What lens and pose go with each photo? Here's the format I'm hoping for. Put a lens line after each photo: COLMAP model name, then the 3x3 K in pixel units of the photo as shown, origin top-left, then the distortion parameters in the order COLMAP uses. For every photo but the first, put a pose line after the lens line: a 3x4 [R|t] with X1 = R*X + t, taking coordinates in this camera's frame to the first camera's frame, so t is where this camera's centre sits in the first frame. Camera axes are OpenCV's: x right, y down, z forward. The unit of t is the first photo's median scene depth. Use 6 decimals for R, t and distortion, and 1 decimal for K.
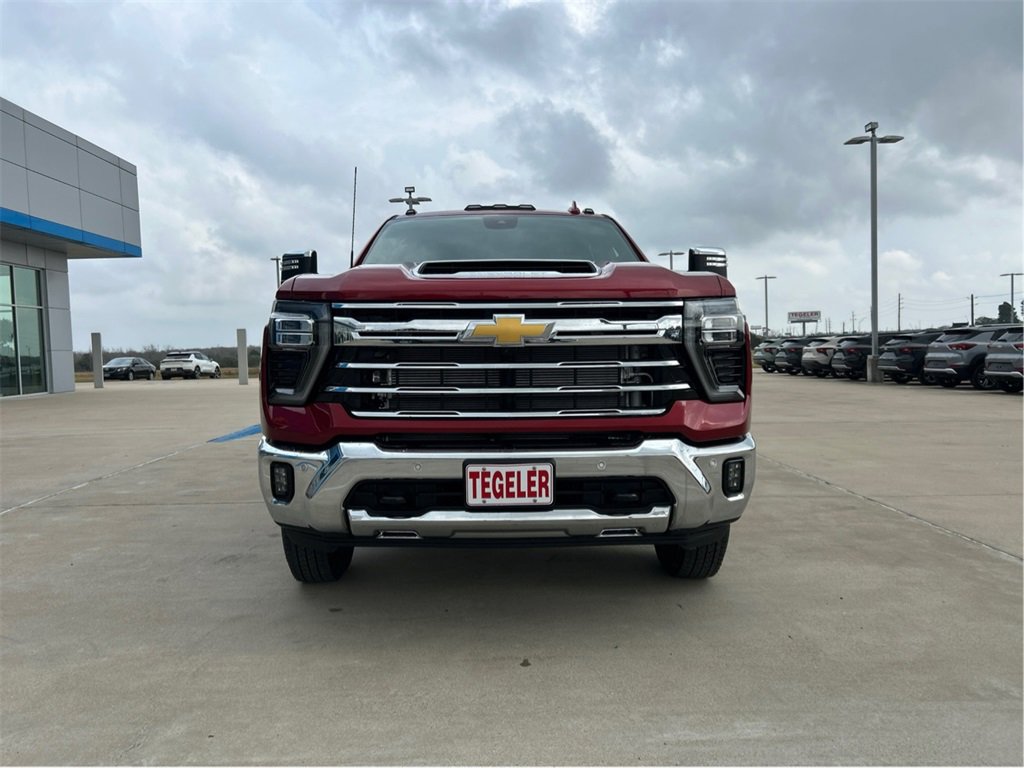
lens RADIAL K [[774.3, 0, 500.9], [0, 774.3, 383.9], [0, 0, 1]] dist [0.049287, -0.051710]
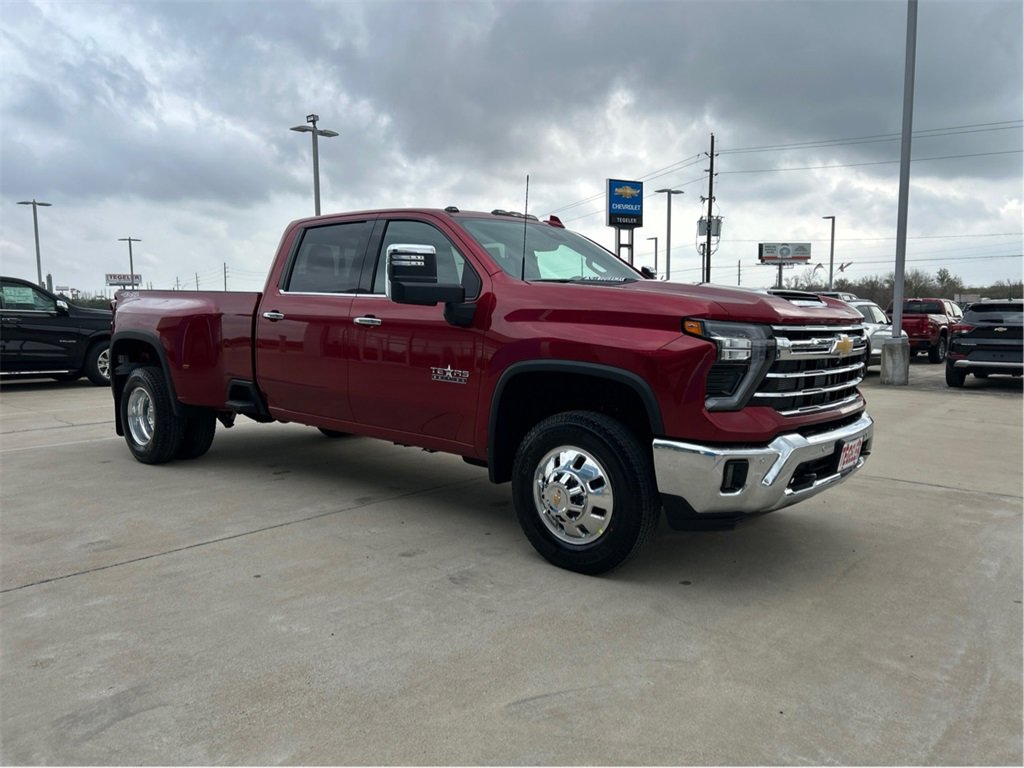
lens RADIAL K [[774.3, 0, 512.6], [0, 774.3, 378.8], [0, 0, 1]] dist [0.049287, -0.051710]
pose [[0.661593, -0.049123, 0.748252, -1.069414], [0.019970, 0.998652, 0.047905, -0.065566], [-0.749597, -0.016751, 0.661683, 0.367100]]
